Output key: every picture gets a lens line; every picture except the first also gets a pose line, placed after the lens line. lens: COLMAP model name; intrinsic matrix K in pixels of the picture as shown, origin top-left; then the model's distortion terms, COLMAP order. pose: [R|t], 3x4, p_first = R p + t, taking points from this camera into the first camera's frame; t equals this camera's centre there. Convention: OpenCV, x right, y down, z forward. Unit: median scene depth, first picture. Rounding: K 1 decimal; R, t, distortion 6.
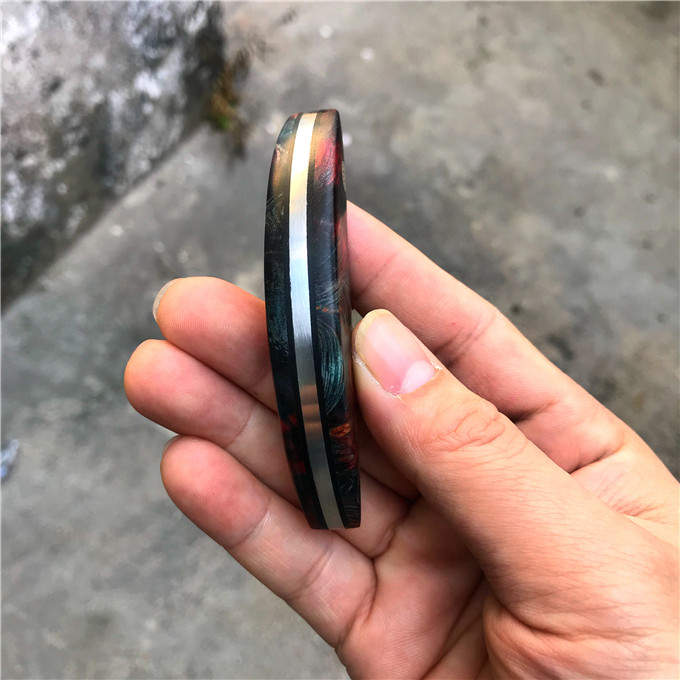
lens RADIAL K [[732.4, 0, 340.0], [0, 732.4, 340.0], [0, 0, 1]] dist [-0.007322, -0.025683]
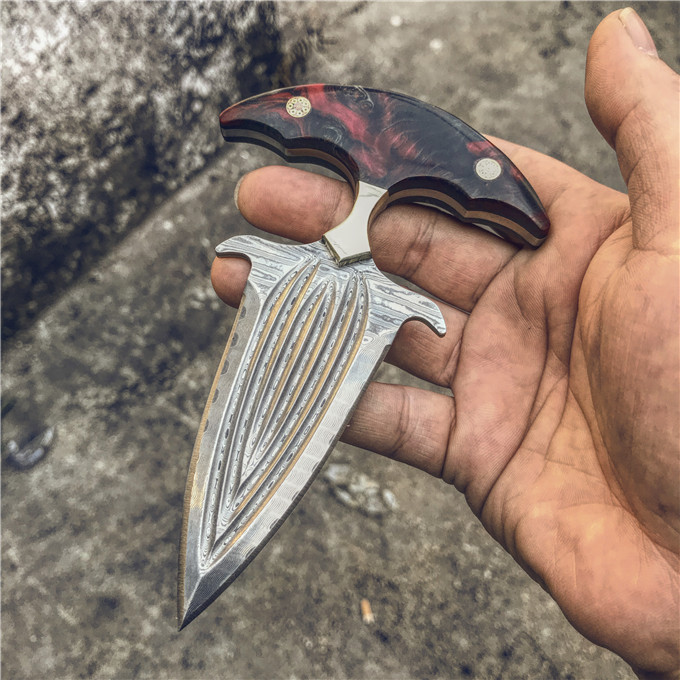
lens RADIAL K [[732.4, 0, 340.0], [0, 732.4, 340.0], [0, 0, 1]] dist [-0.007322, -0.025683]
pose [[0.982752, 0.051595, -0.177584, 0.143821], [-0.045888, 0.998294, 0.036100, -0.041381], [0.179144, -0.027328, 0.983443, 0.026104]]
